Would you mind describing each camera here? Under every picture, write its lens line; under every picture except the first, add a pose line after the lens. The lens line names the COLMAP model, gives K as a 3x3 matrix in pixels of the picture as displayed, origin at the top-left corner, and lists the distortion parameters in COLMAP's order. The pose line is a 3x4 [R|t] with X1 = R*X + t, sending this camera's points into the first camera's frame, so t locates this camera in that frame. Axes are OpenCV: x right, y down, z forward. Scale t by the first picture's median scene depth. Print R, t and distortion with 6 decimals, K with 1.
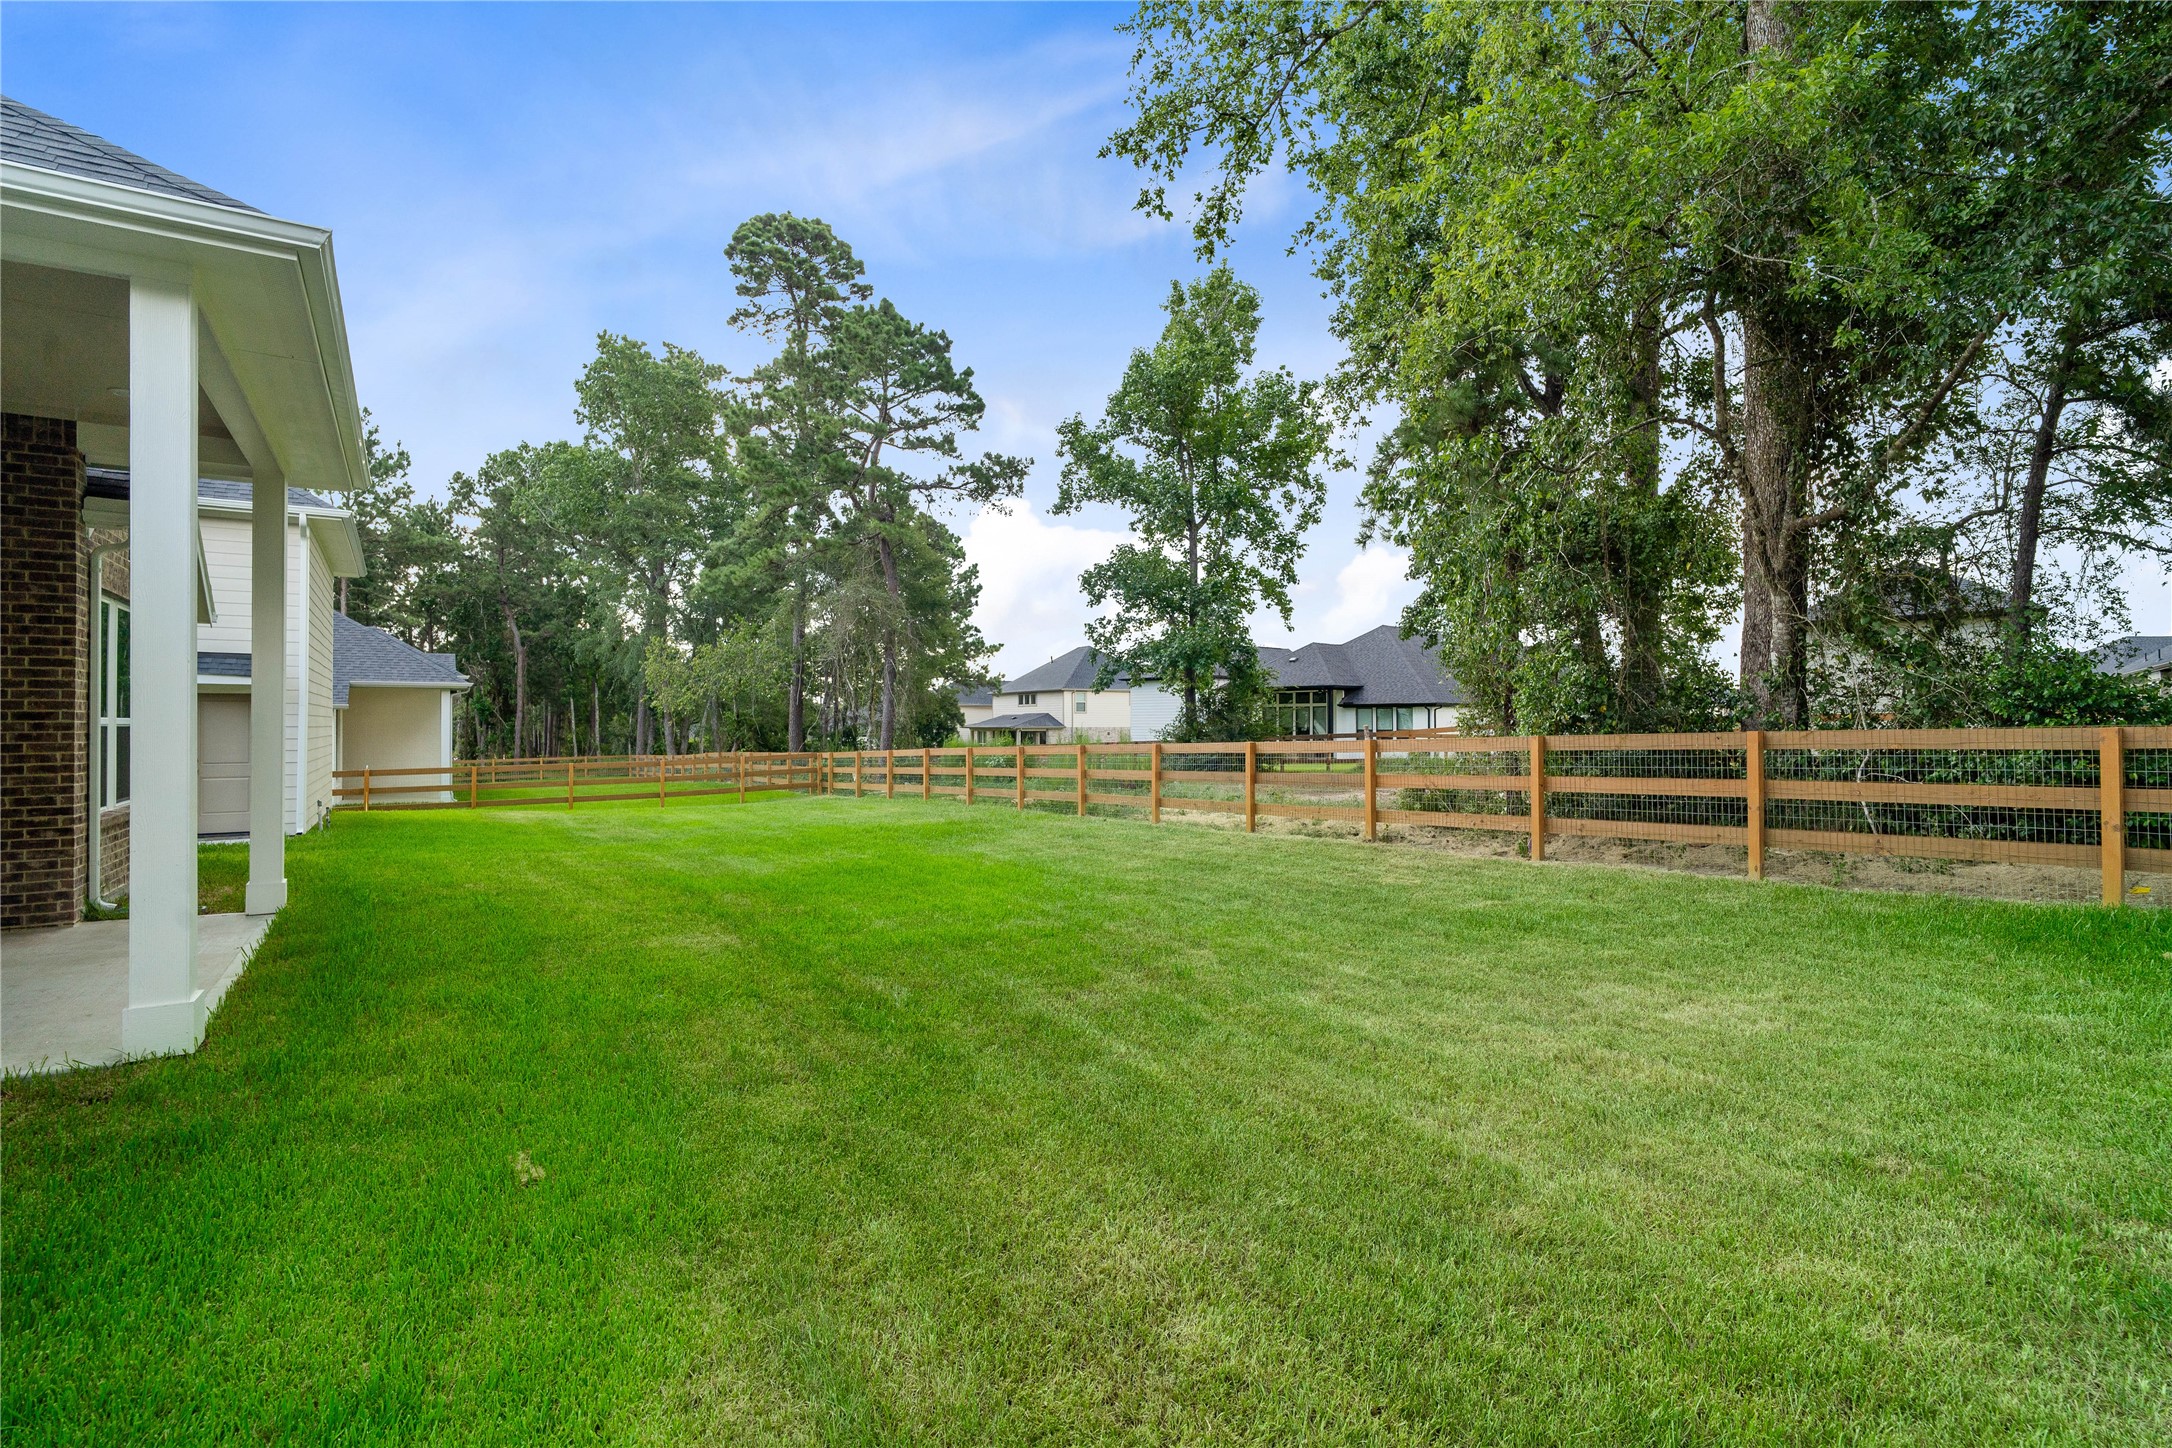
lens RADIAL K [[1032.1, 0, 1063.4], [0, 1032.1, 726.0], [0, 0, 1]] dist [-0.014723, 0.006874]
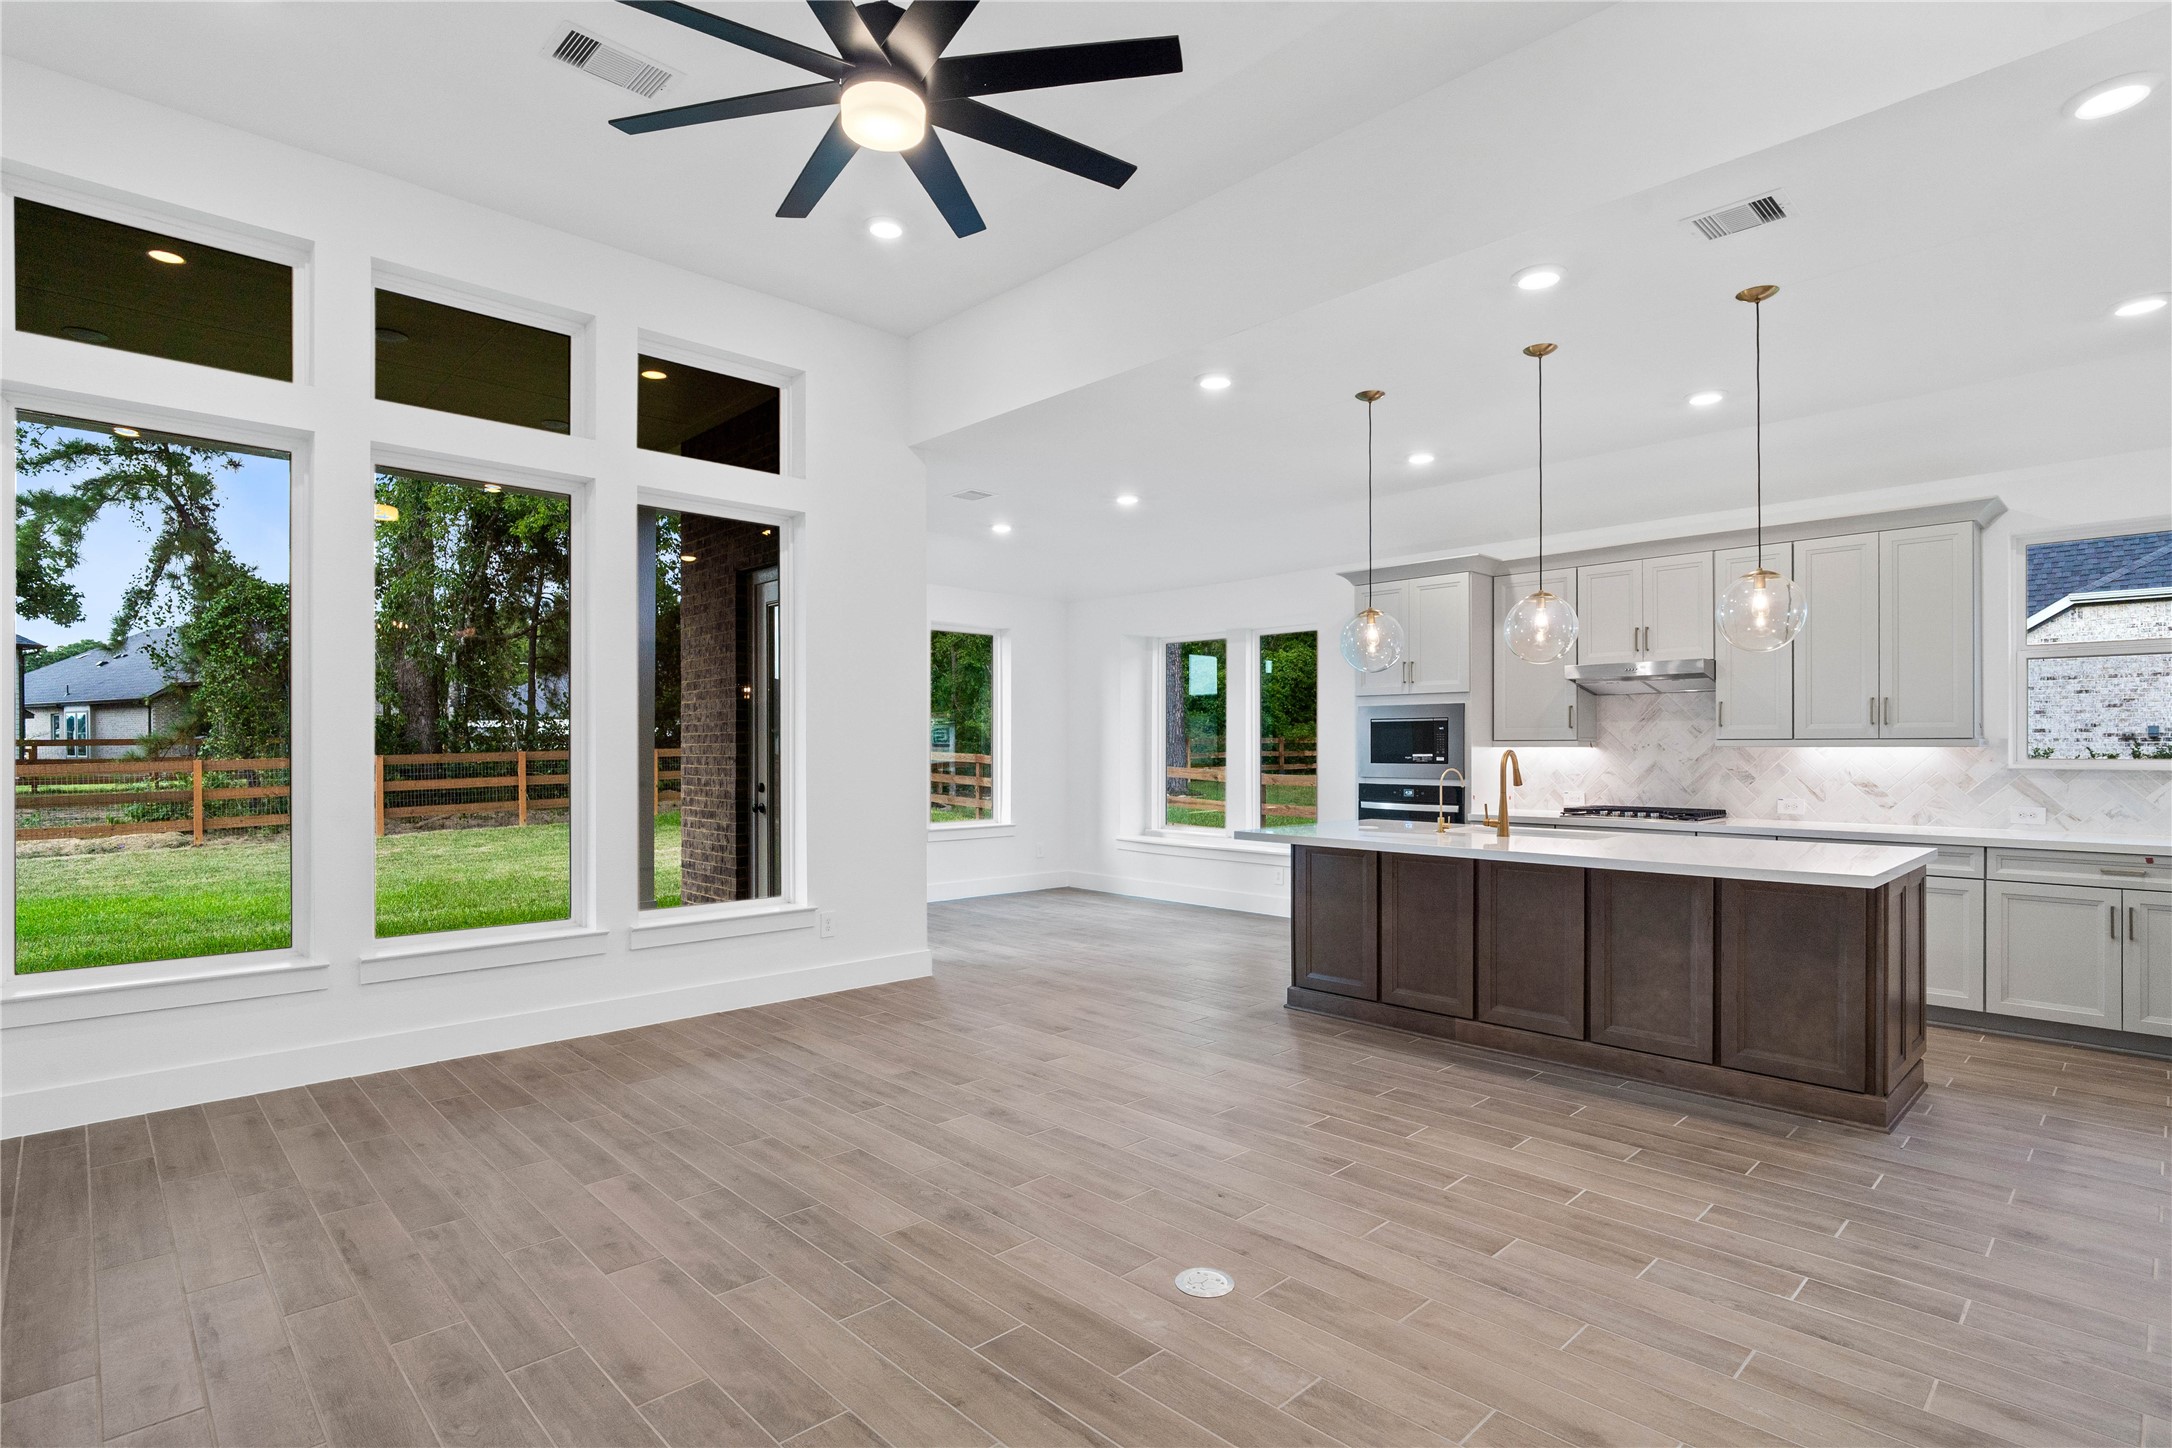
lens RADIAL K [[1082.7, 0, 1091.5], [0, 1082.7, 743.6], [0, 0, 1]] dist [-0.011130, 0.007292]
pose [[-0.195895, 0.005595, 0.980609, -1.815762], [-0.000917, 0.999982, -0.005889, 0.001536], [-0.980624, -0.002052, -0.195887, 0.375823]]
